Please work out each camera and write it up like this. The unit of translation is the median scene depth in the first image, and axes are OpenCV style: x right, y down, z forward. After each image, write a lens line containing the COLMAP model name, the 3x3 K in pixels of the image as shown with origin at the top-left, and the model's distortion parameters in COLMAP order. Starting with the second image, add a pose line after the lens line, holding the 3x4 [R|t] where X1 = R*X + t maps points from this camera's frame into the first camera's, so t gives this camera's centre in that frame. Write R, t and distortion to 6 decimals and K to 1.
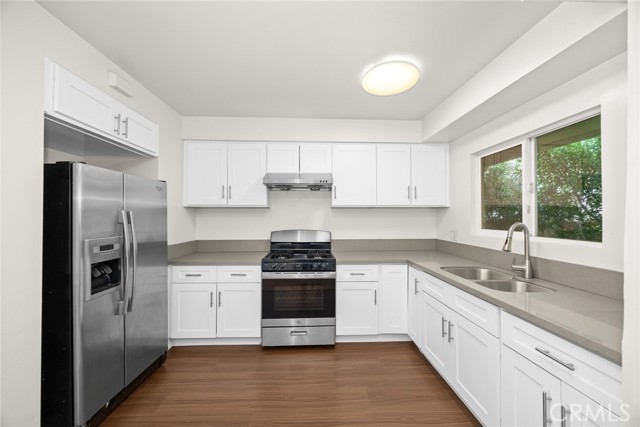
lens RADIAL K [[247.1, 0, 319.7], [0, 247.1, 214.8], [0, 0, 1]] dist [0.005986, -0.000860]
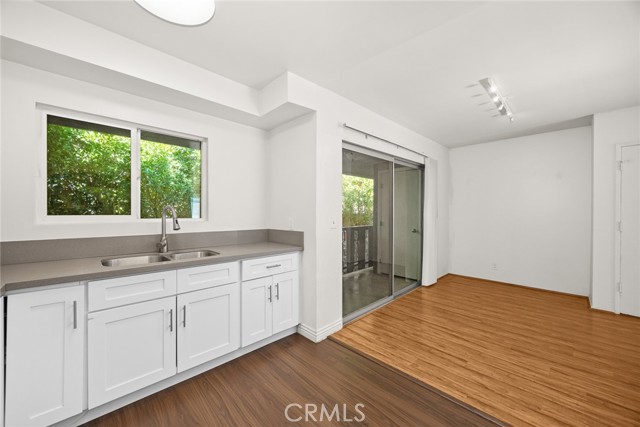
lens RADIAL K [[247.1, 0, 319.2], [0, 247.1, 214.3], [0, 0, 1]] dist [0.005986, -0.000860]
pose [[-0.664681, -0.002375, 0.747124, -0.385784], [-0.005573, 0.999983, -0.001778, 0.050786], [-0.747107, -0.005346, -0.664682, 0.885329]]
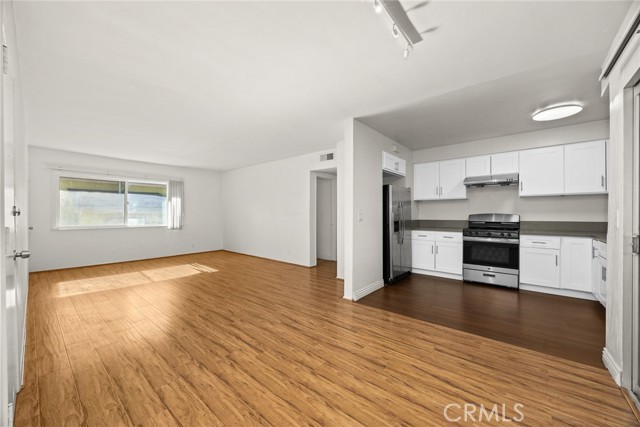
lens RADIAL K [[247.1, 0, 317.8], [0, 247.1, 213.7], [0, 0, 1]] dist [0.005986, -0.000860]
pose [[0.735488, -0.000212, -0.677538, 0.184219], [0.006386, 0.999958, 0.006620, 0.054520], [0.677508, -0.009196, 0.735458, -0.924203]]
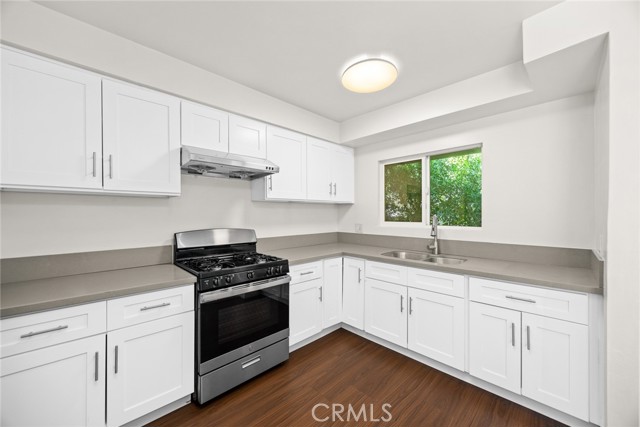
lens RADIAL K [[247.1, 0, 324.7], [0, 247.1, 212.8], [0, 0, 1]] dist [0.005986, -0.000860]
pose [[0.737458, 0.001480, 0.675391, -0.423263], [-0.003440, 0.999993, 0.001565, 0.012024], [-0.675384, -0.003477, 0.737458, 0.273657]]
